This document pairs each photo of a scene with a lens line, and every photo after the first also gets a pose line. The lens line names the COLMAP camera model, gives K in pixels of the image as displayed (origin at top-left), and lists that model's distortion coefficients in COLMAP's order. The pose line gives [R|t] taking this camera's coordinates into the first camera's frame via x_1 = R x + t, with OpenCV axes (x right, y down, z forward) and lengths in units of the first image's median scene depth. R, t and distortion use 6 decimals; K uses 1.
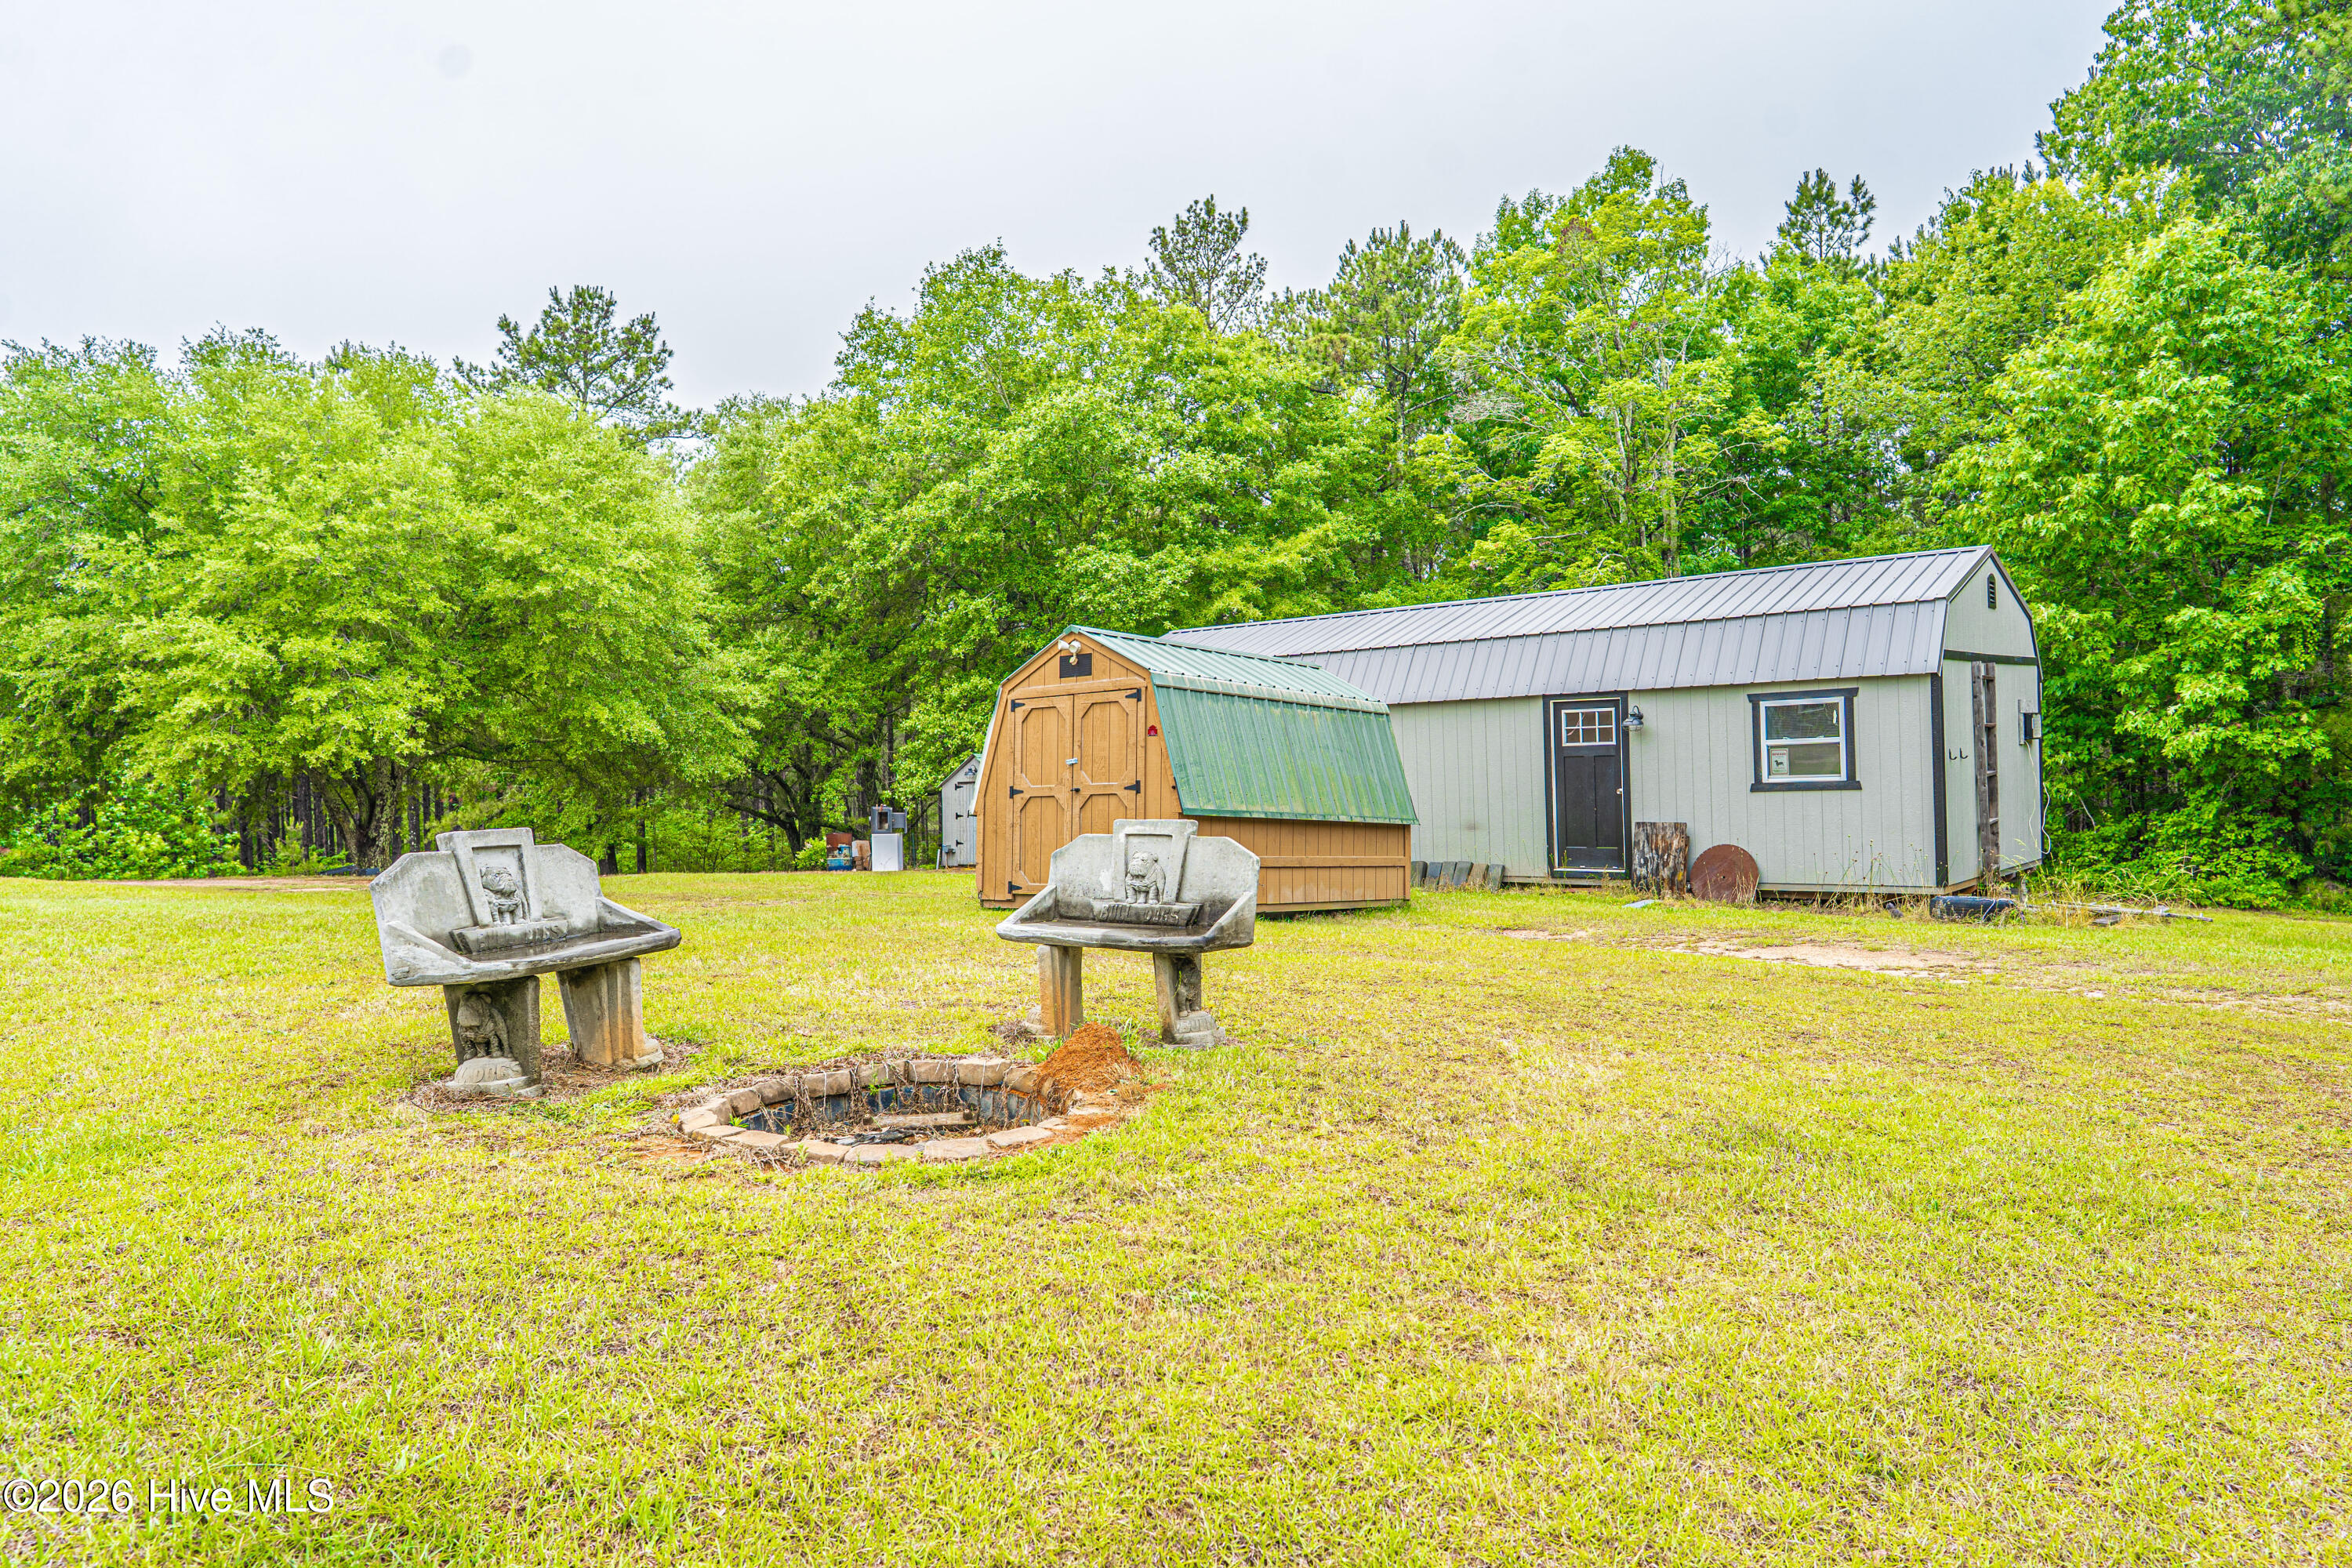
lens RADIAL K [[1619.6, 0, 1175.2], [0, 1619.6, 797.6], [0, 0, 1]] dist [0.000749, -0.002671]
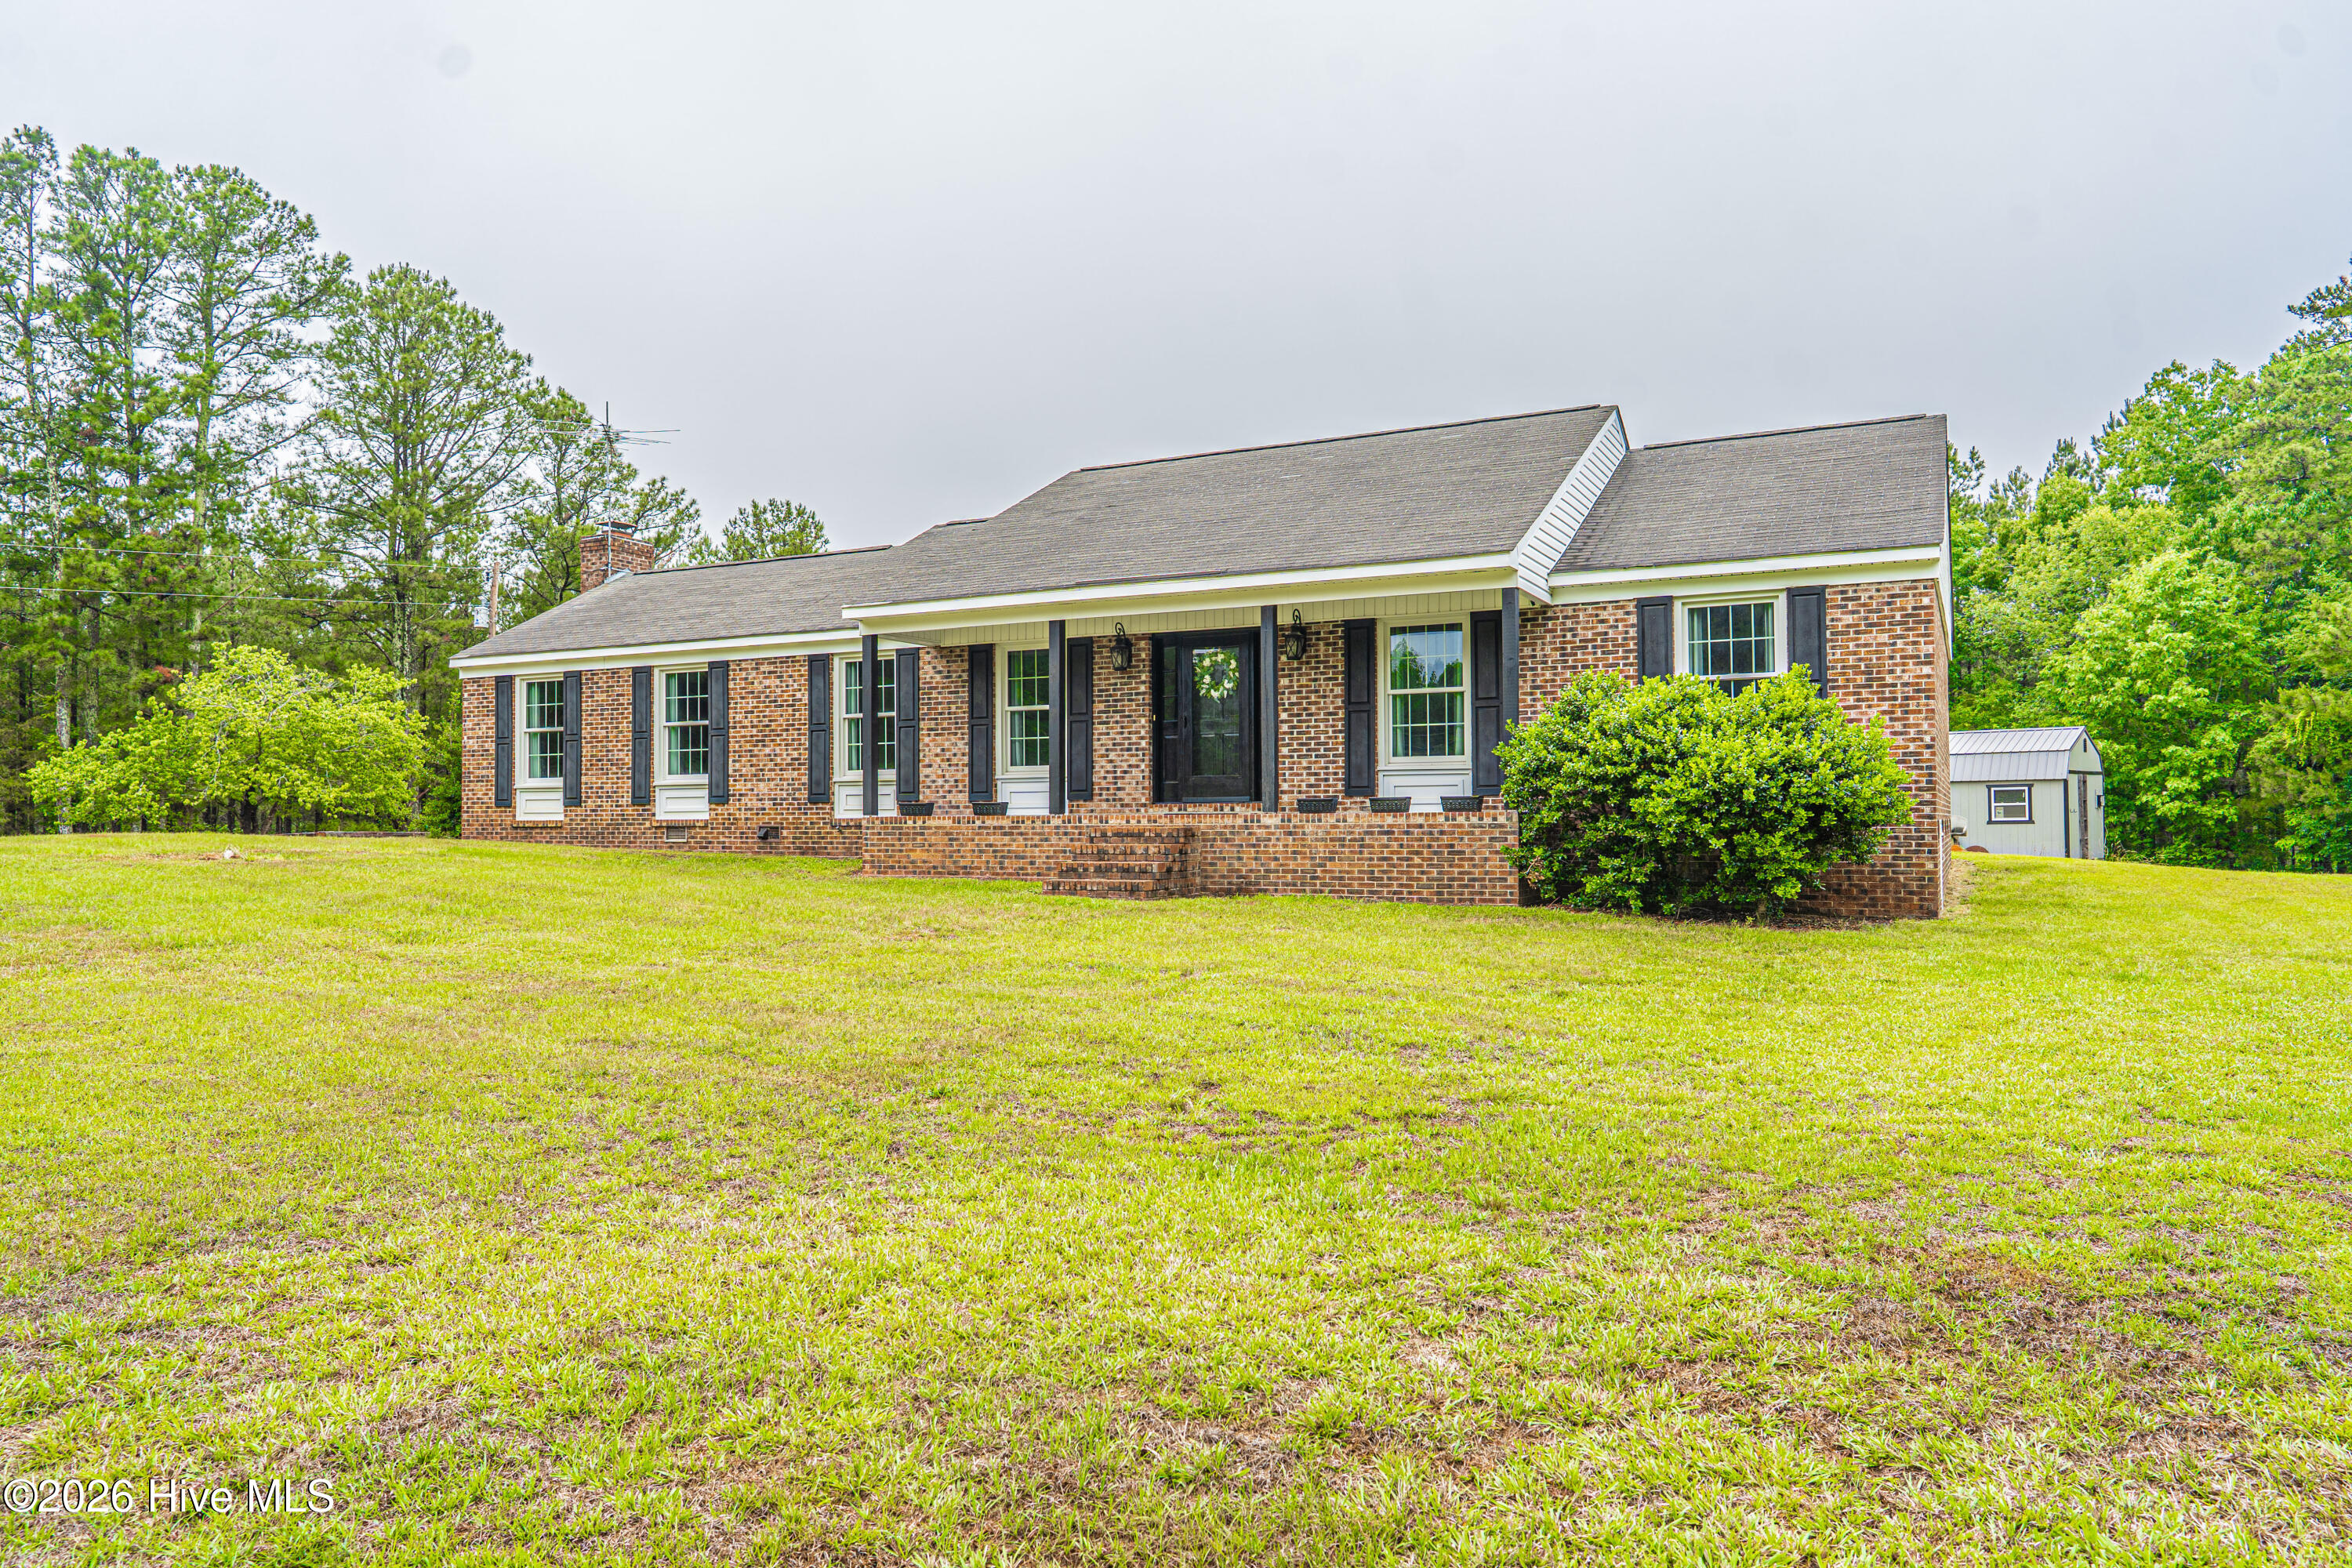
lens RADIAL K [[1621.2, 0, 1165.1], [0, 1621.2, 766.3], [0, 0, 1]] dist [0.003017, 0.002185]
pose [[0.999356, 0.034388, -0.010276, -0.622695], [-0.034791, 0.998509, -0.042068, 0.040141], [0.008814, 0.042398, 0.999062, -1.056533]]
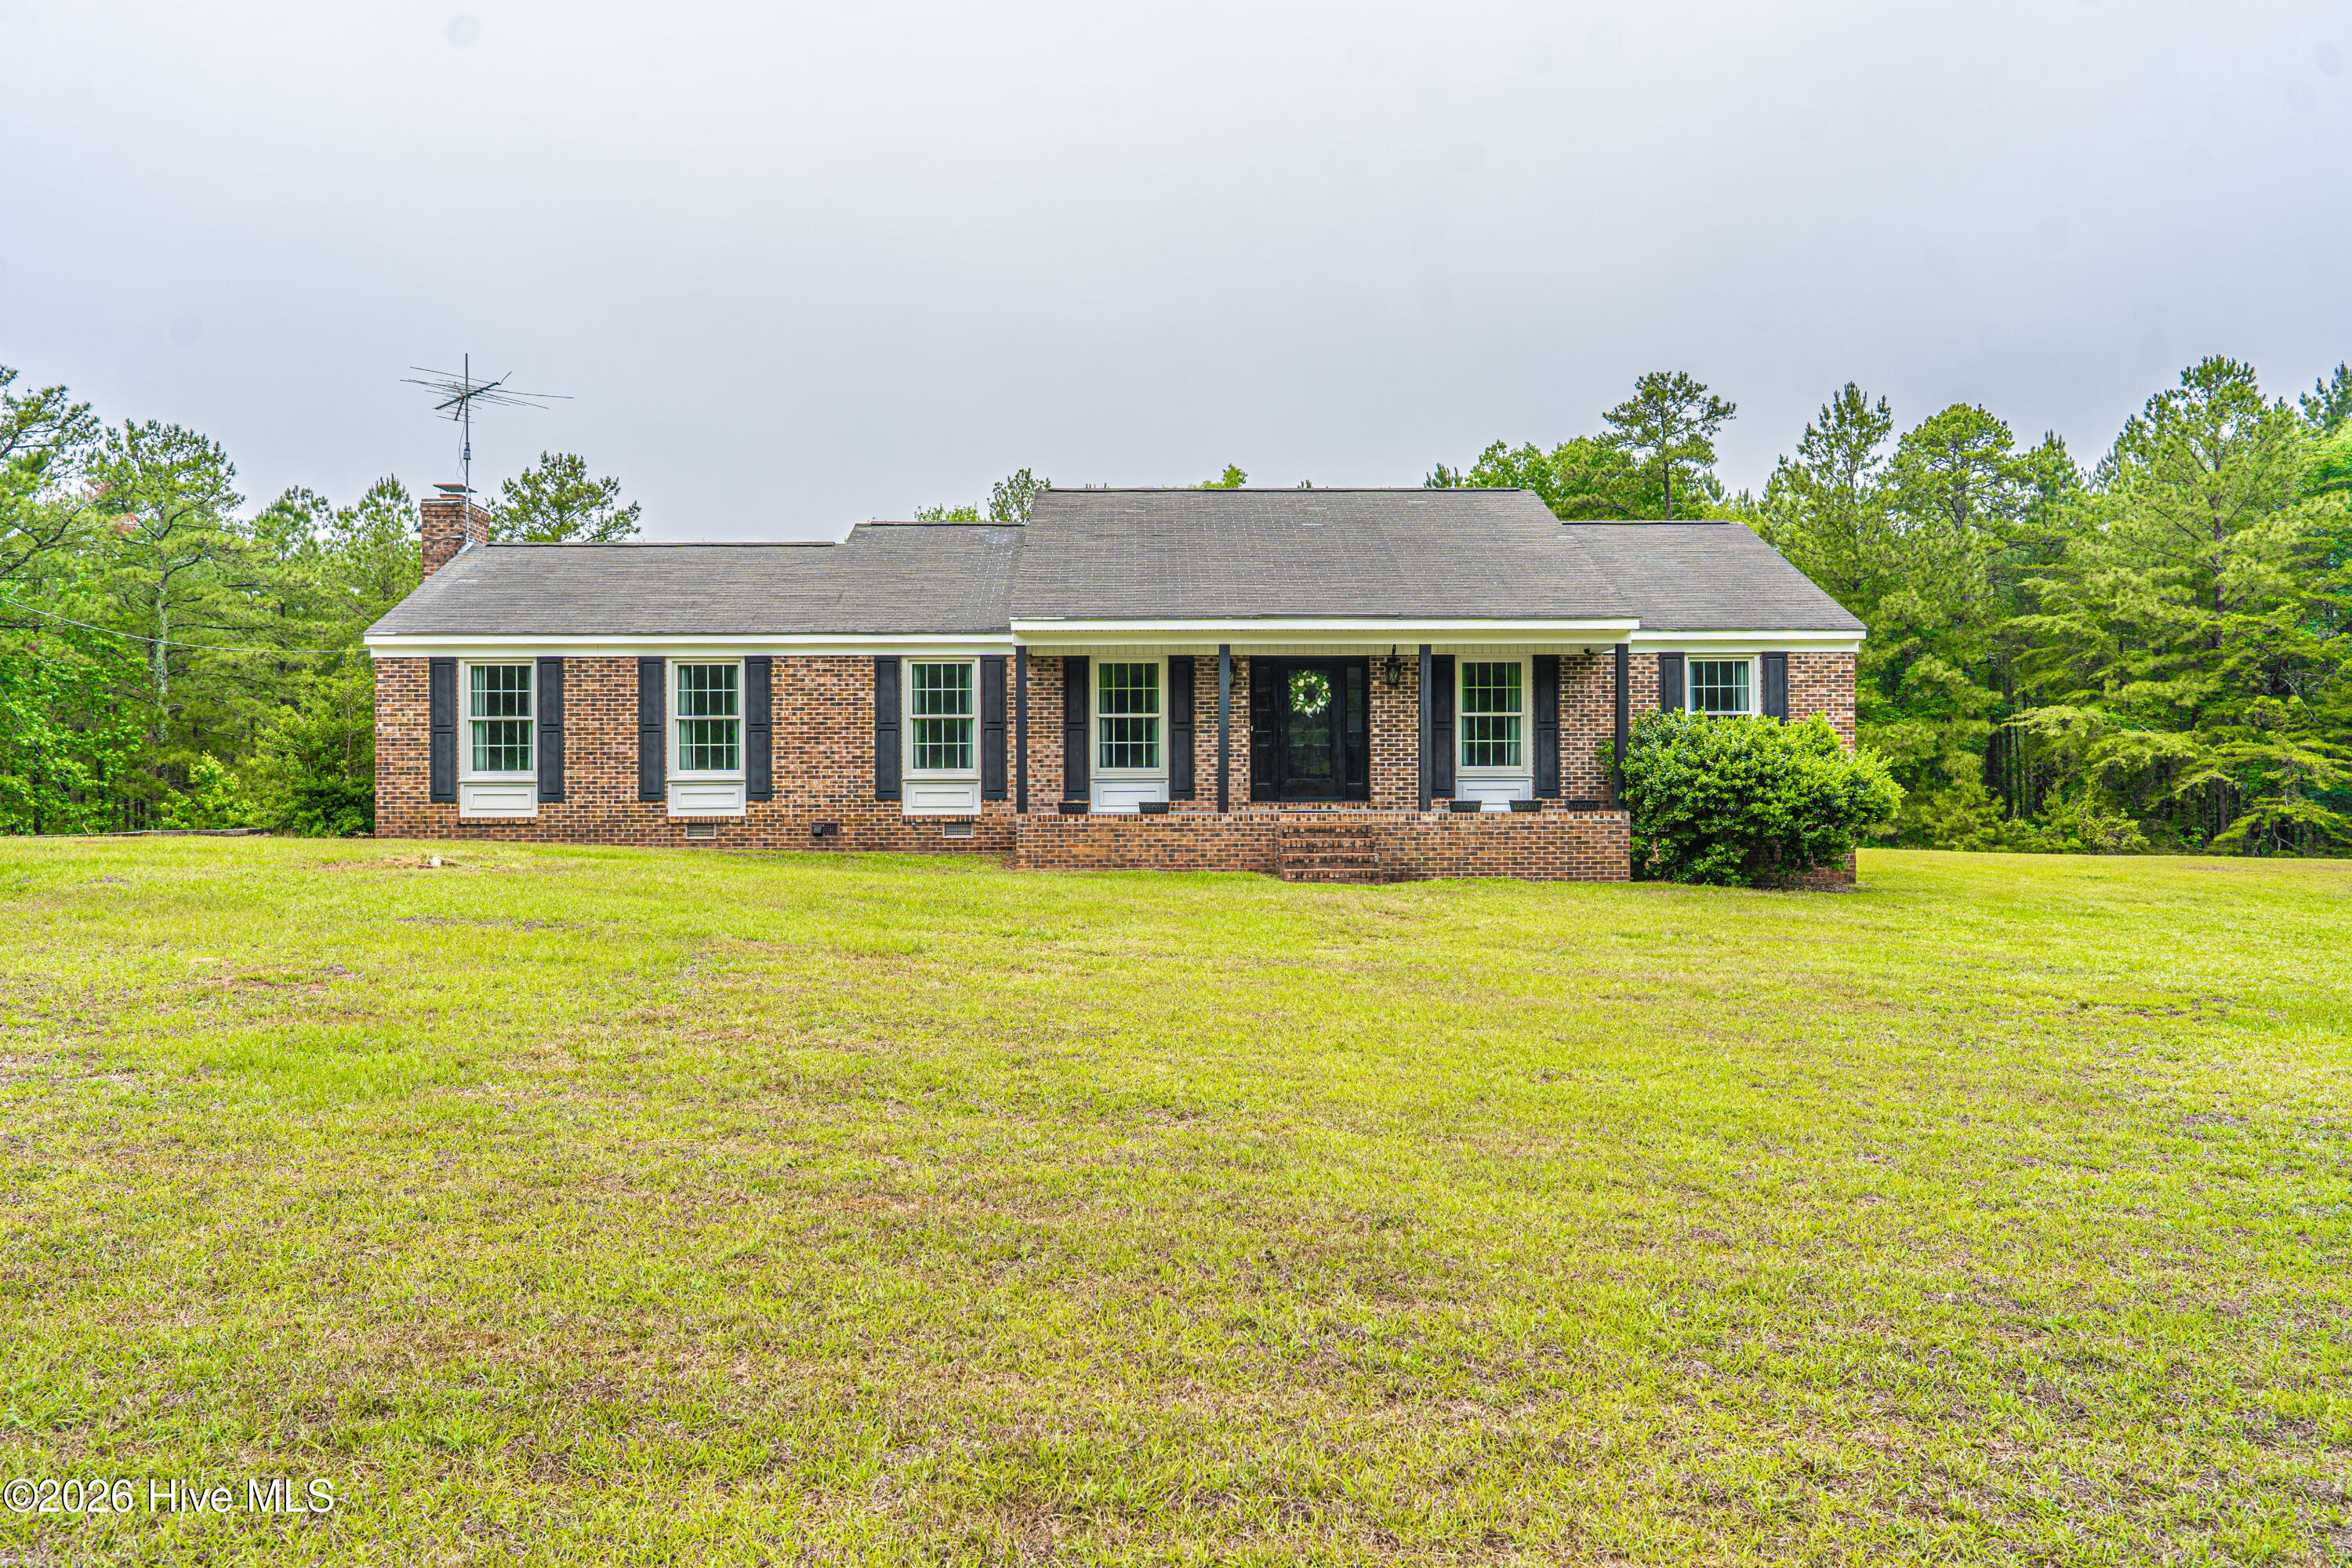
lens RADIAL K [[1619.6, 0, 1175.2], [0, 1619.6, 797.6], [0, 0, 1]] dist [0.000749, -0.002671]
pose [[0.877049, 0.032977, 0.479267, -1.159746], [-0.025852, 0.999435, -0.021460, 0.043824], [-0.479705, 0.006431, 0.877407, -1.052572]]
